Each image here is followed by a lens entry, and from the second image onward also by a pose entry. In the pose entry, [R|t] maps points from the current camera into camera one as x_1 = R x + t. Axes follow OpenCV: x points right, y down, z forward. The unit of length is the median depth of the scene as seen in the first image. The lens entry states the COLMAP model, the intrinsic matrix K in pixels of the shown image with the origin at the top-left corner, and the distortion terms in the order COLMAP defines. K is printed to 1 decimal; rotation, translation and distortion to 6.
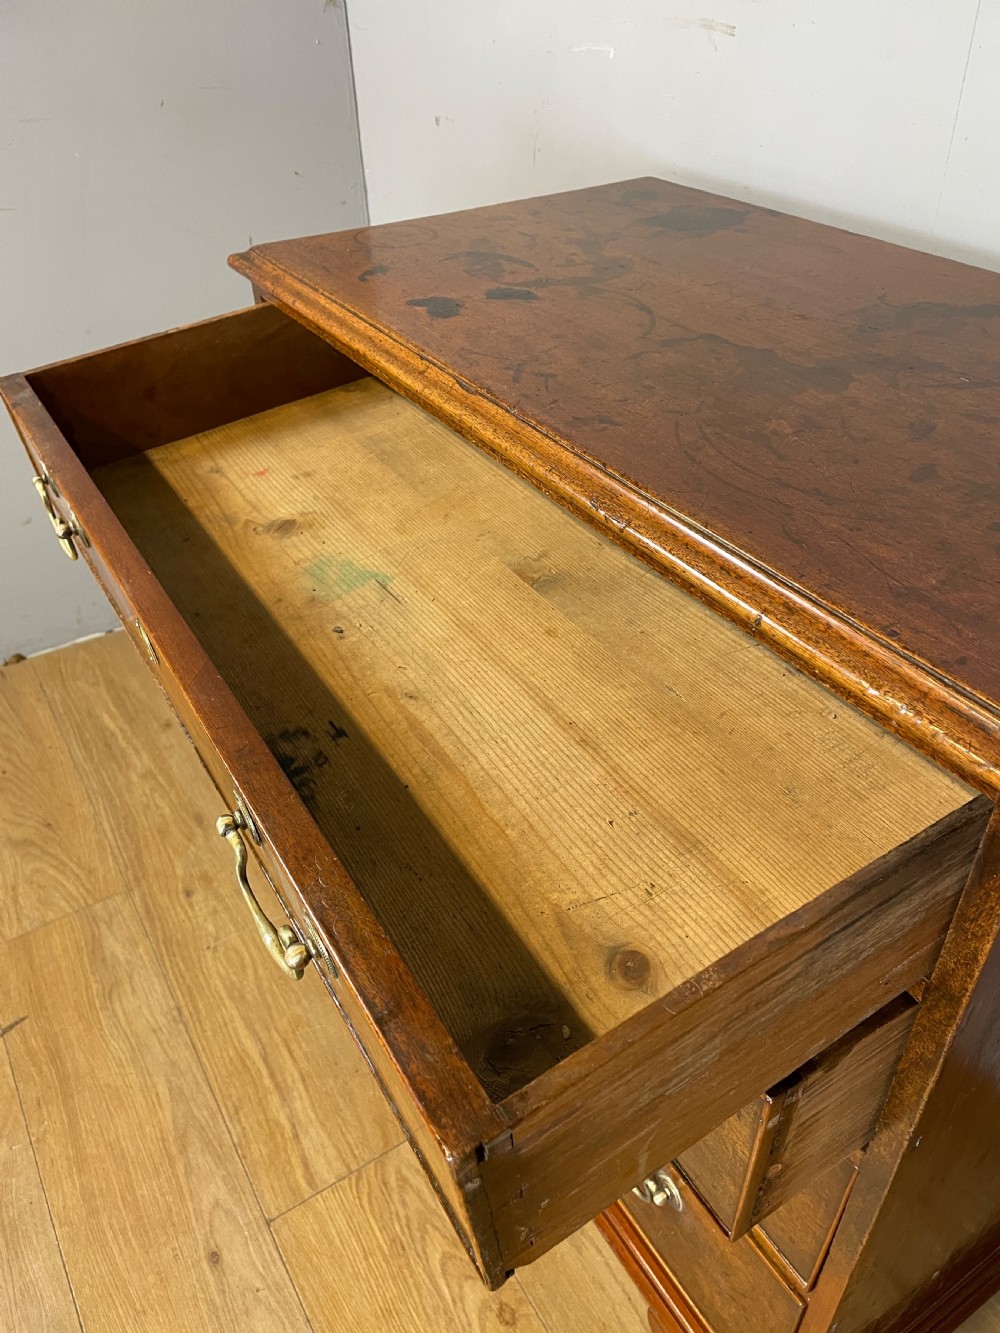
lens RADIAL K [[1015.5, 0, 504.0], [0, 1015.5, 673.5], [0, 0, 1]] dist [0.084896, -0.116588]
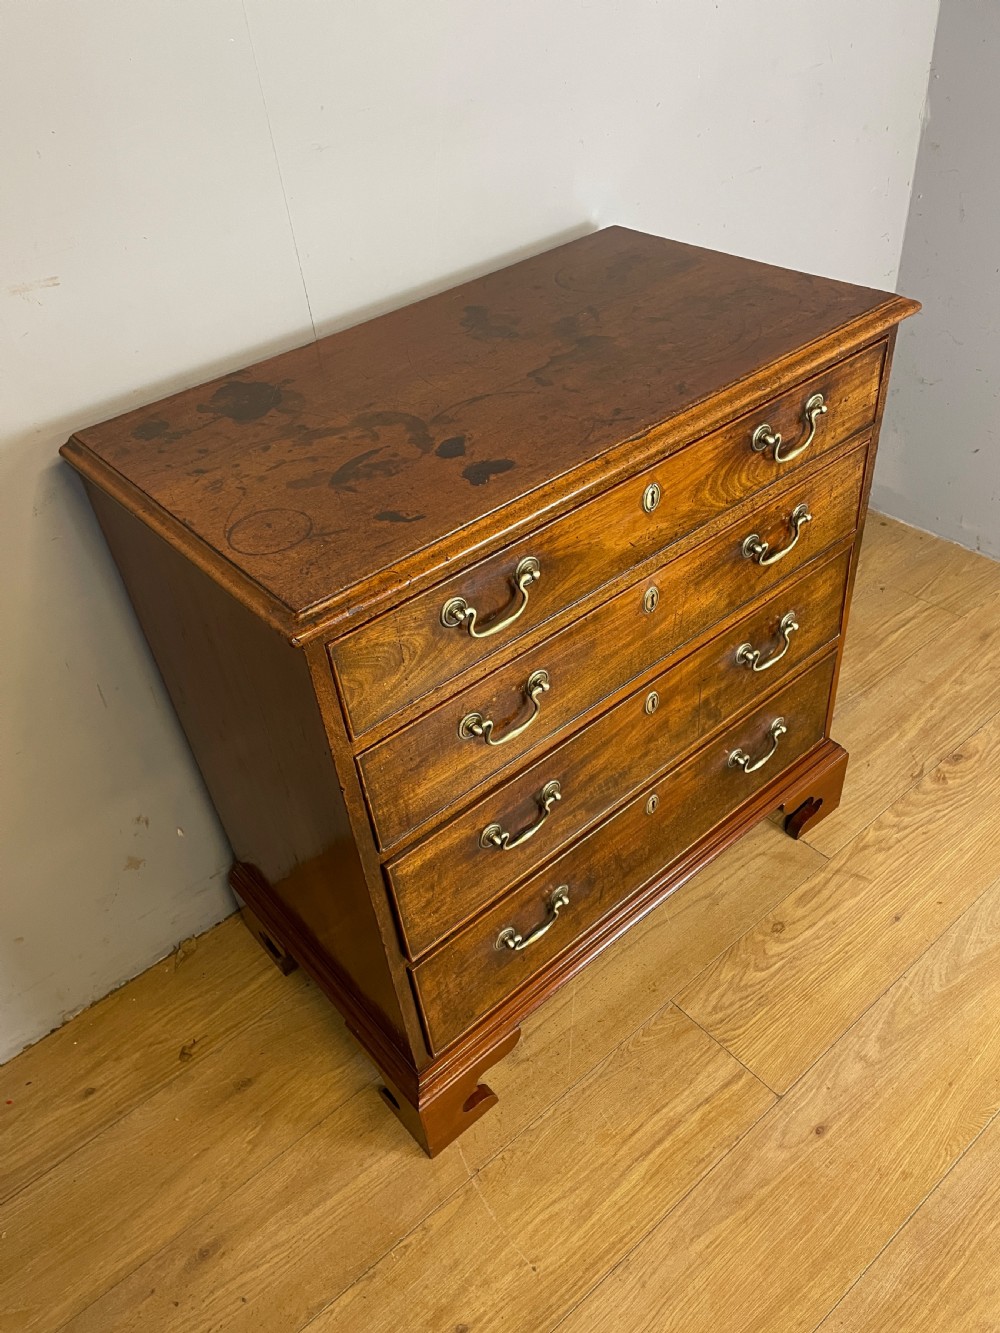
lens RADIAL K [[1015.5, 0, 491.4], [0, 1015.5, 667.9], [0, 0, 1]] dist [0.084896, -0.116588]
pose [[-0.138651, -0.610069, 0.780123, -0.836776], [0.672454, 0.520299, 0.526398, -0.630101], [-0.727036, 0.597582, 0.338103, 0.523204]]
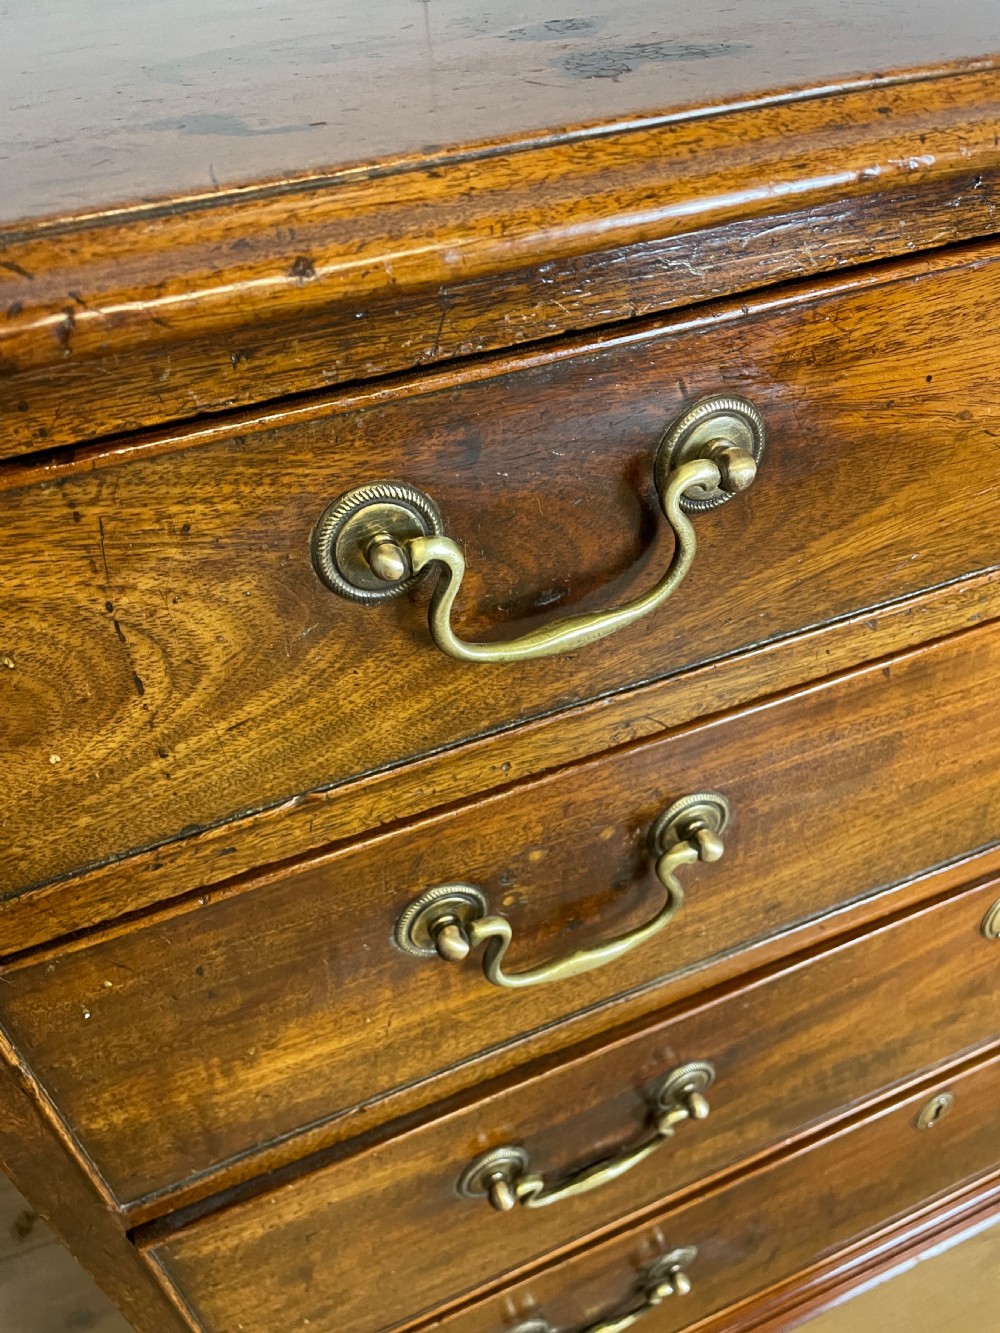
lens RADIAL K [[1015.5, 0, 489.4], [0, 1015.5, 664.2], [0, 0, 1]] dist [0.084896, -0.116588]
pose [[0.183916, -0.611092, 0.769897, -0.322586], [0.652687, 0.661581, 0.369202, -0.276707], [-0.734966, 0.434600, 0.520527, 0.684029]]
